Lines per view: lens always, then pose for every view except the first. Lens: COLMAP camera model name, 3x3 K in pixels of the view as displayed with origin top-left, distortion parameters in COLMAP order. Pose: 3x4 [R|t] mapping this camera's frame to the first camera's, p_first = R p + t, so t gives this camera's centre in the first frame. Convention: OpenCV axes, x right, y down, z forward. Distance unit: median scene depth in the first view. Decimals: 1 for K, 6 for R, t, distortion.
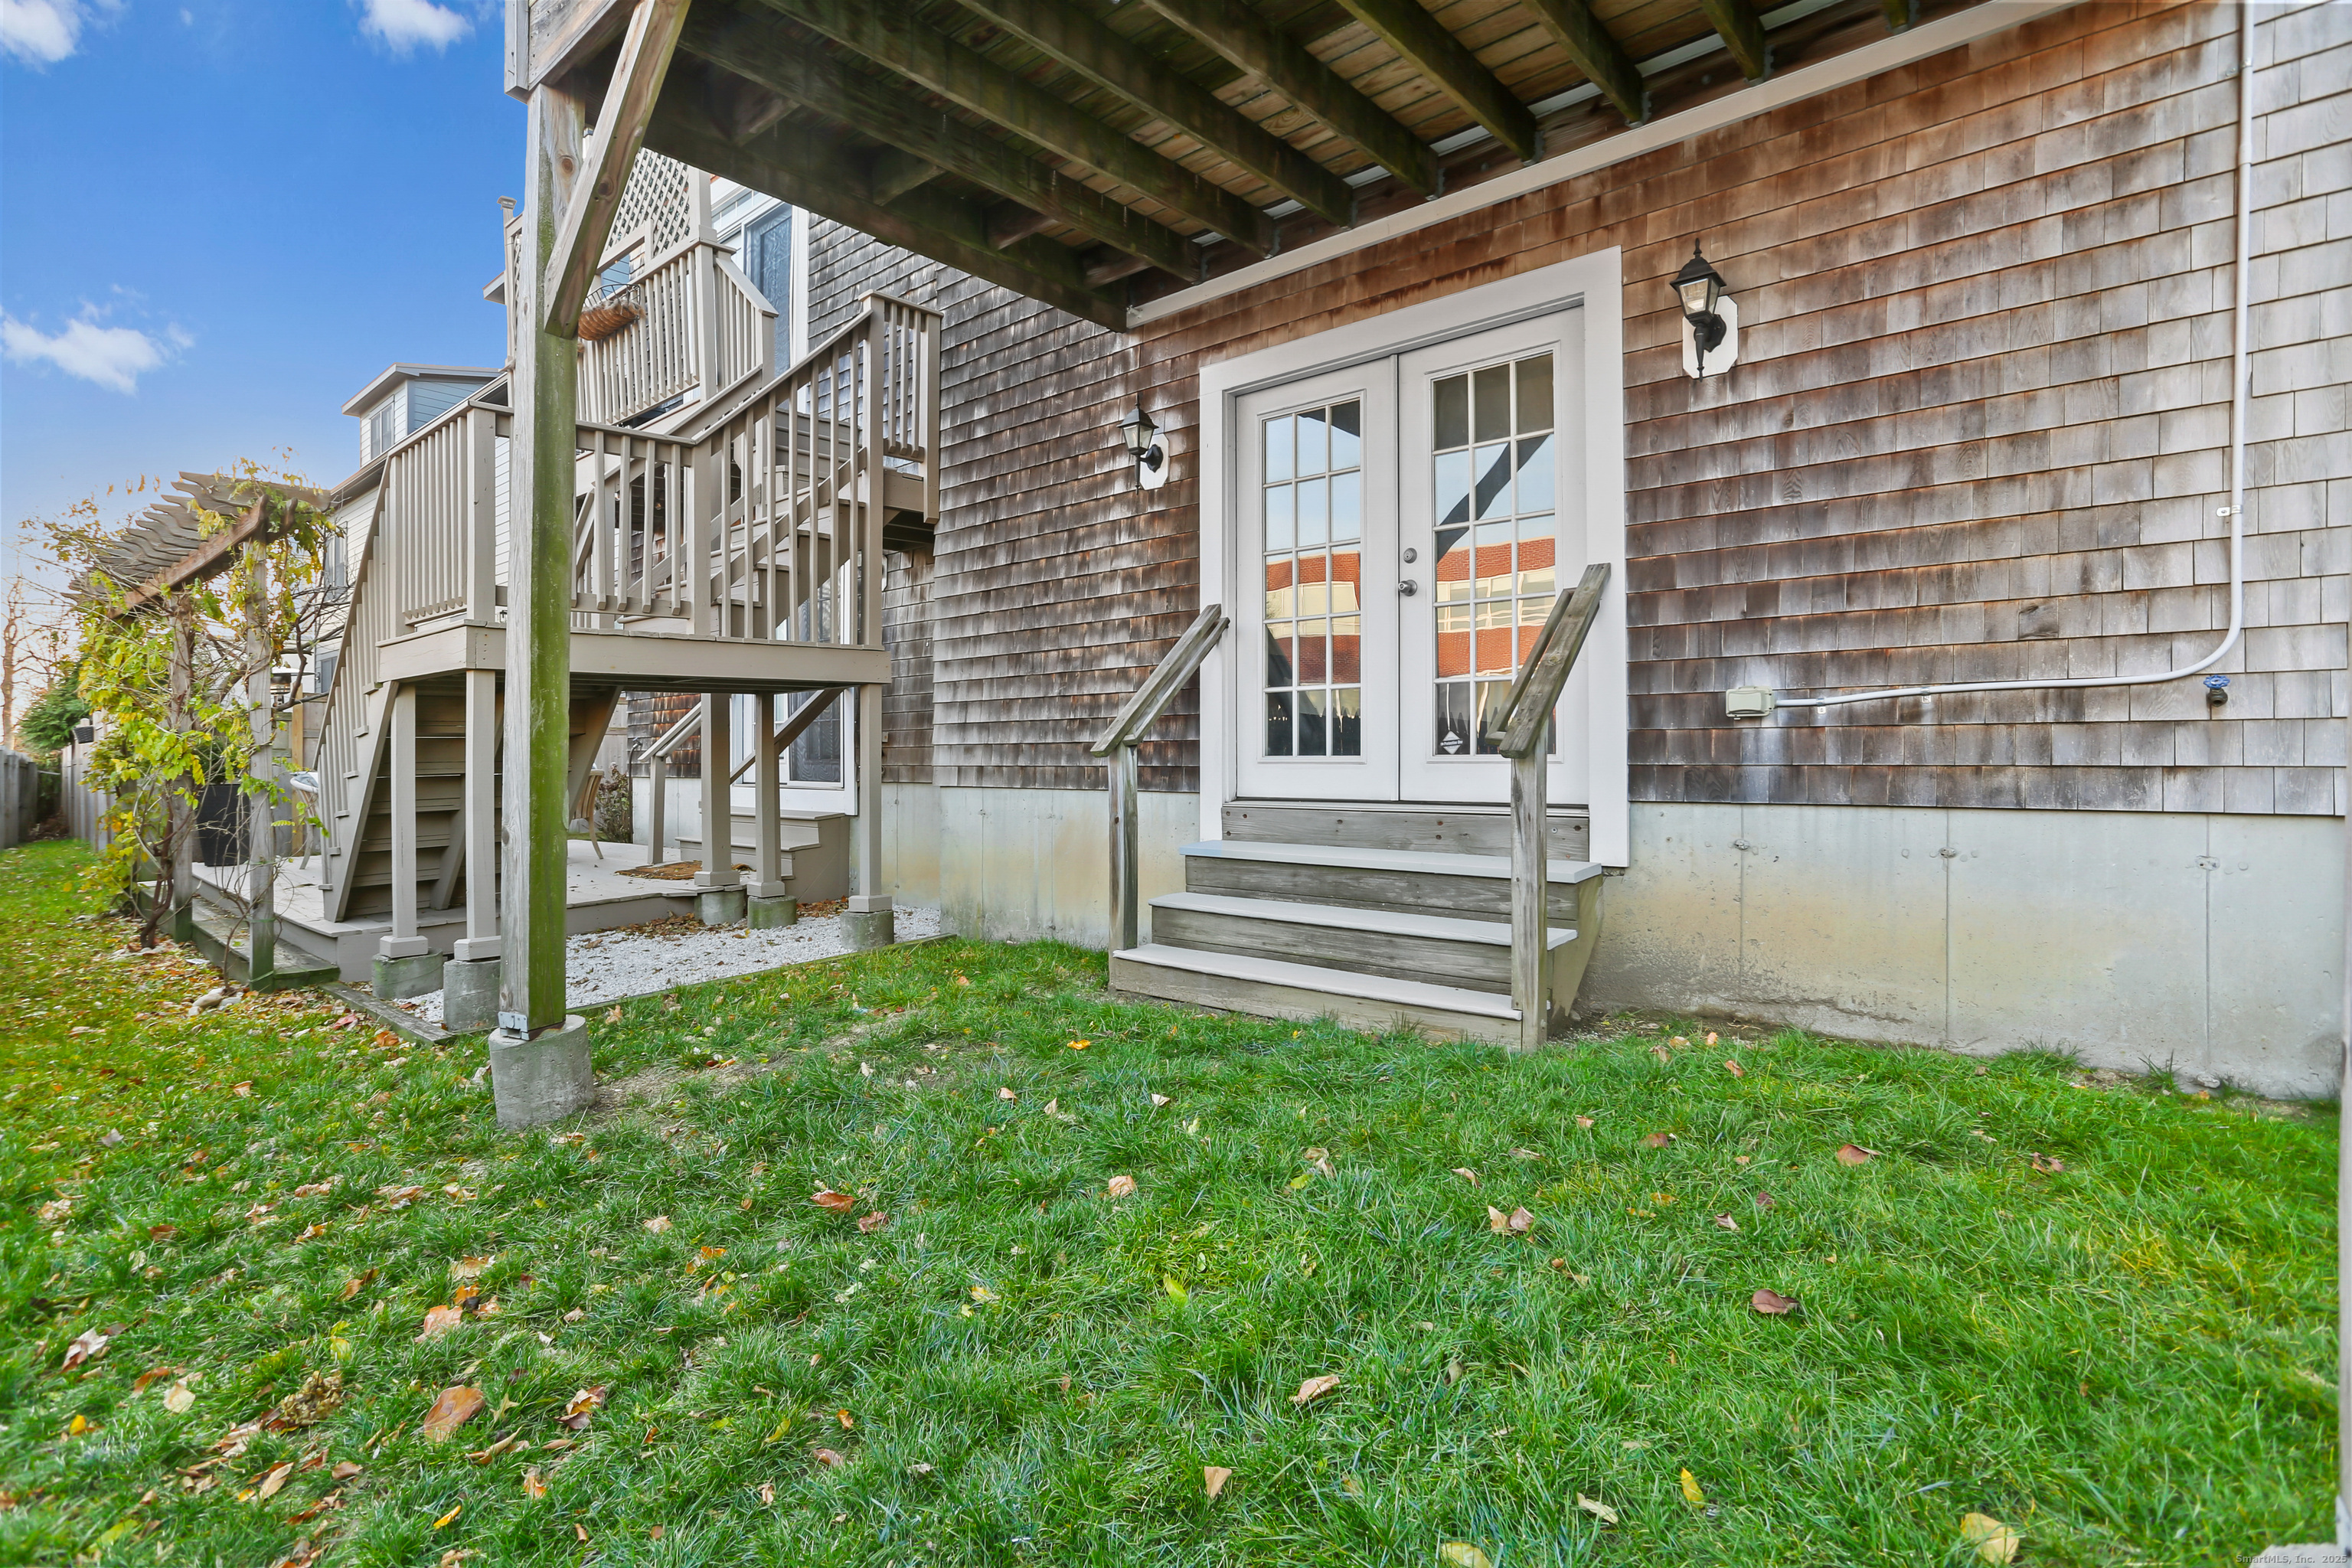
lens RADIAL K [[1146.3, 0, 1187.2], [0, 1146.3, 758.5], [0, 0, 1]] dist [-0.019182, 0.000931]
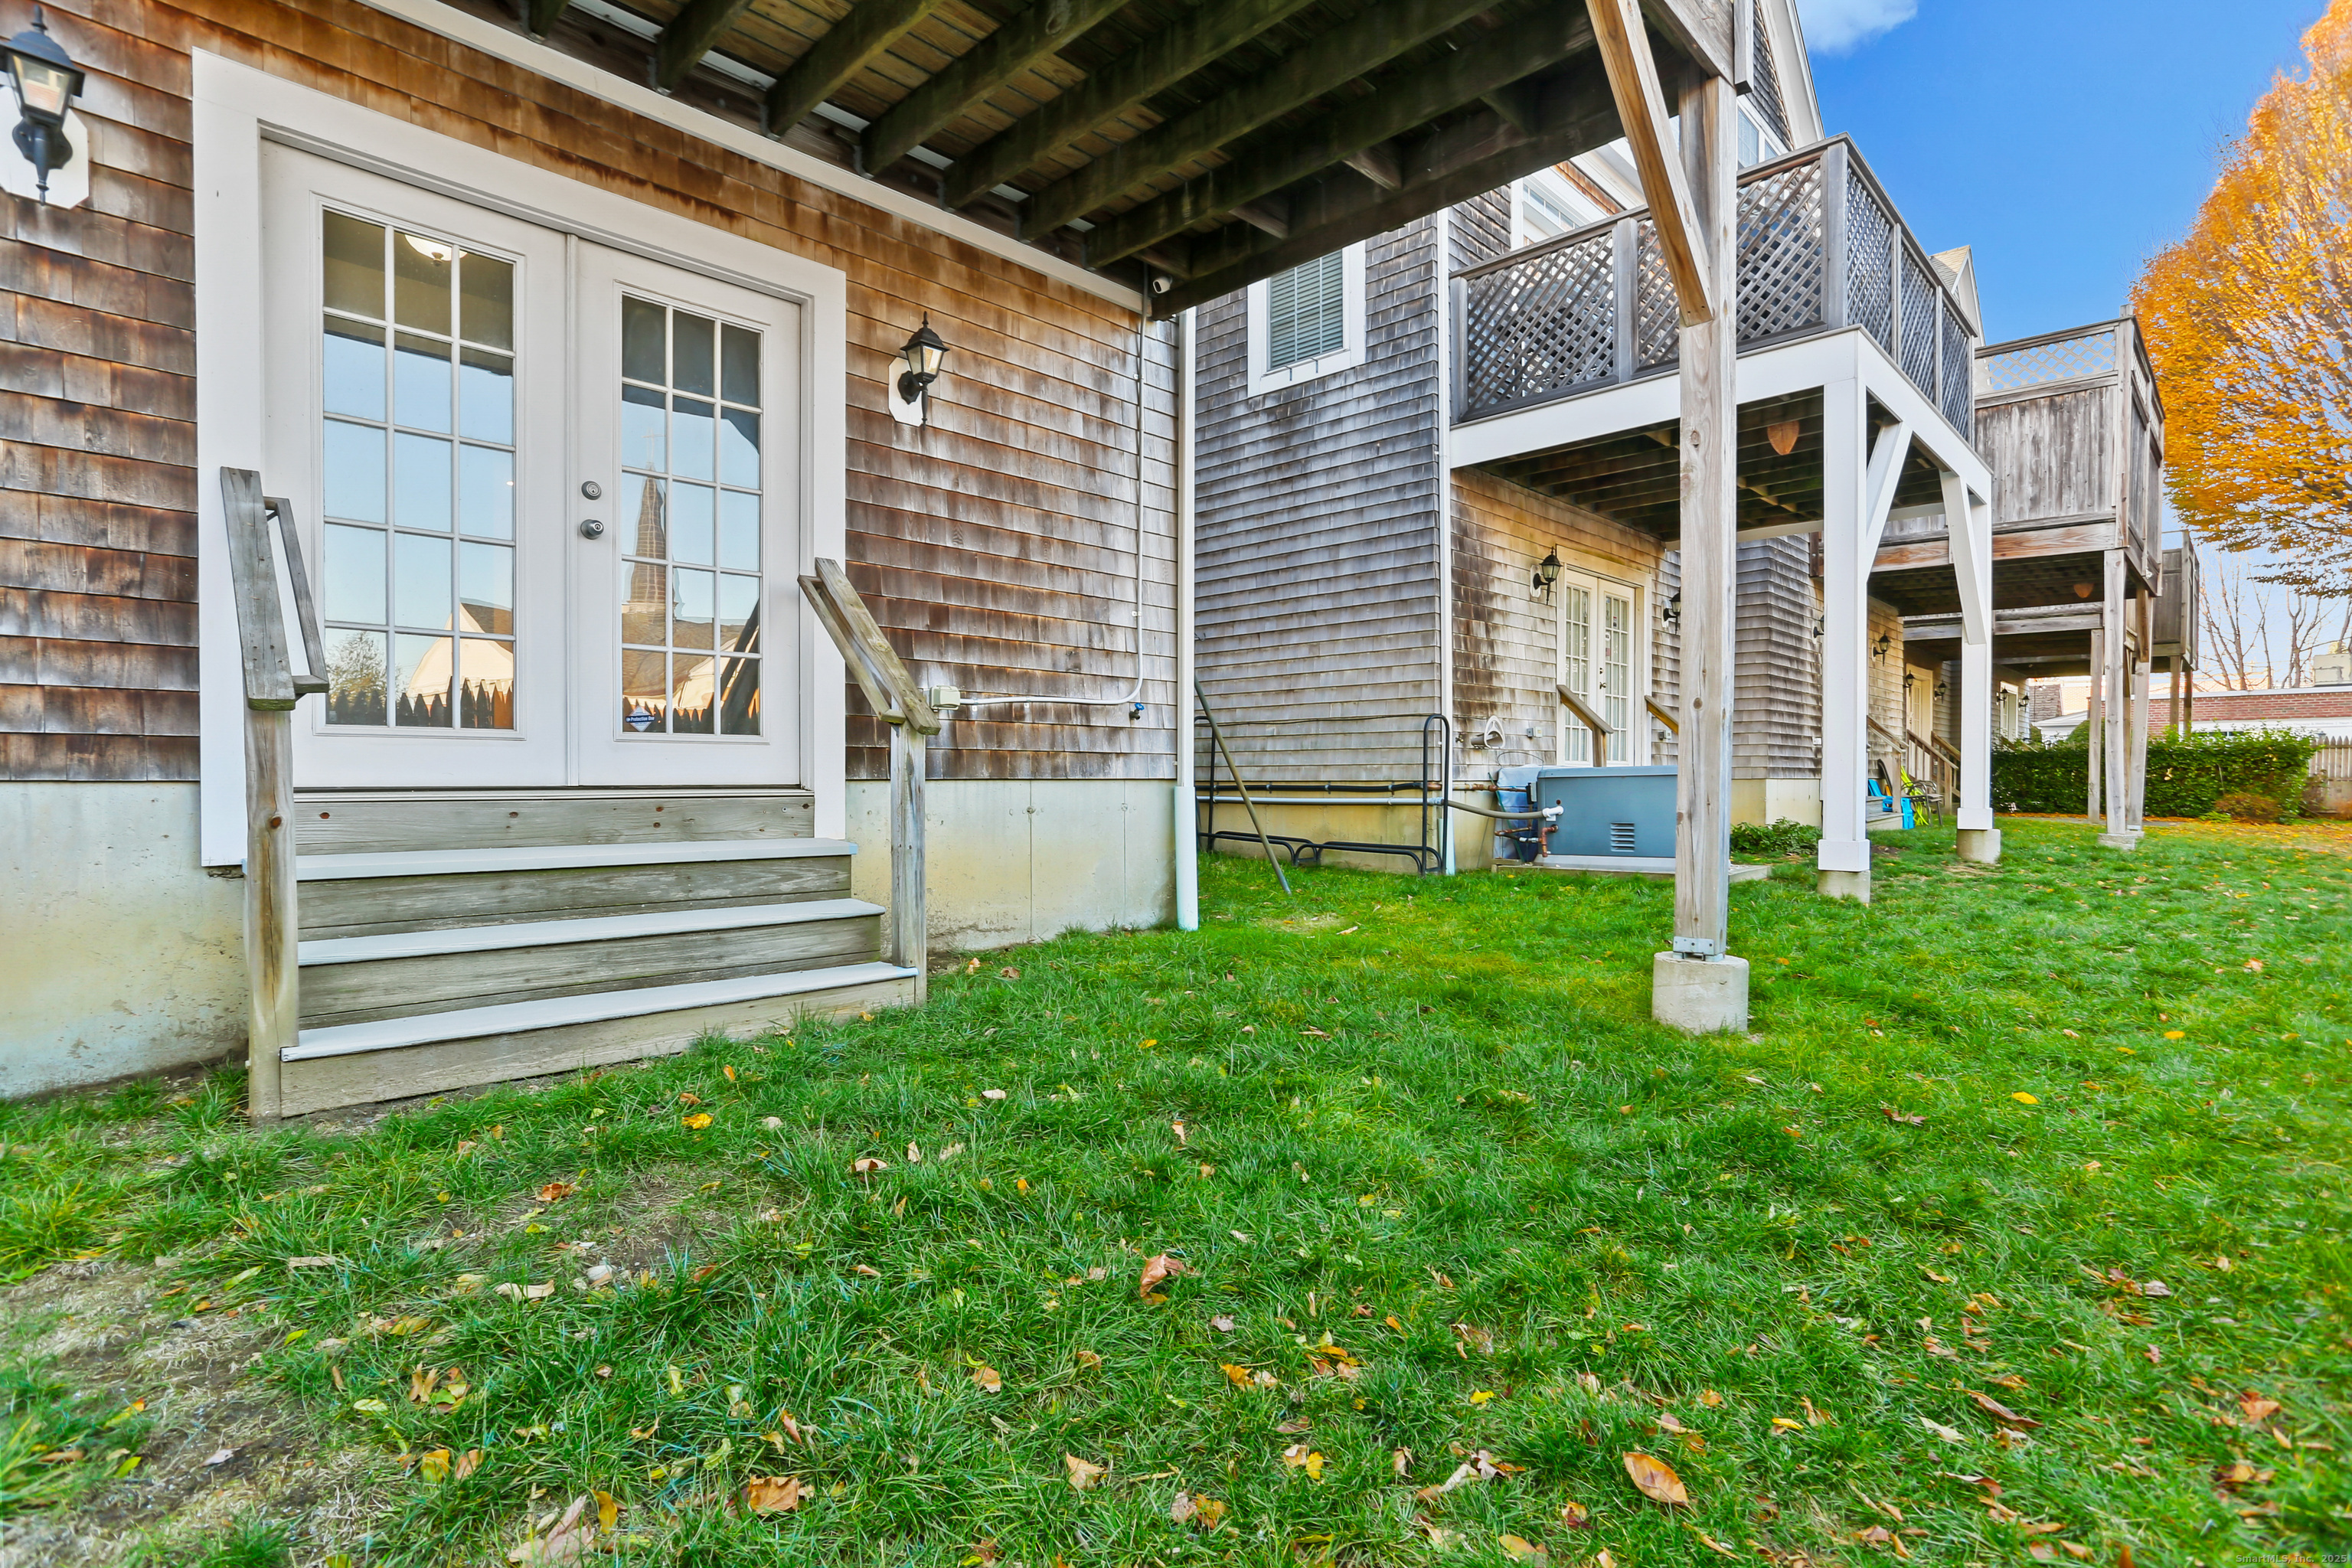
lens RADIAL K [[1165.8, 0, 1176.0], [0, 1165.8, 784.0], [0, 0, 1]] dist [0.003689, 0.001189]
pose [[0.065908, 0.001911, 0.997824, -0.738518], [0.005071, 0.999985, -0.002250, 0.047356], [-0.997813, 0.005208, 0.065897, 0.626532]]
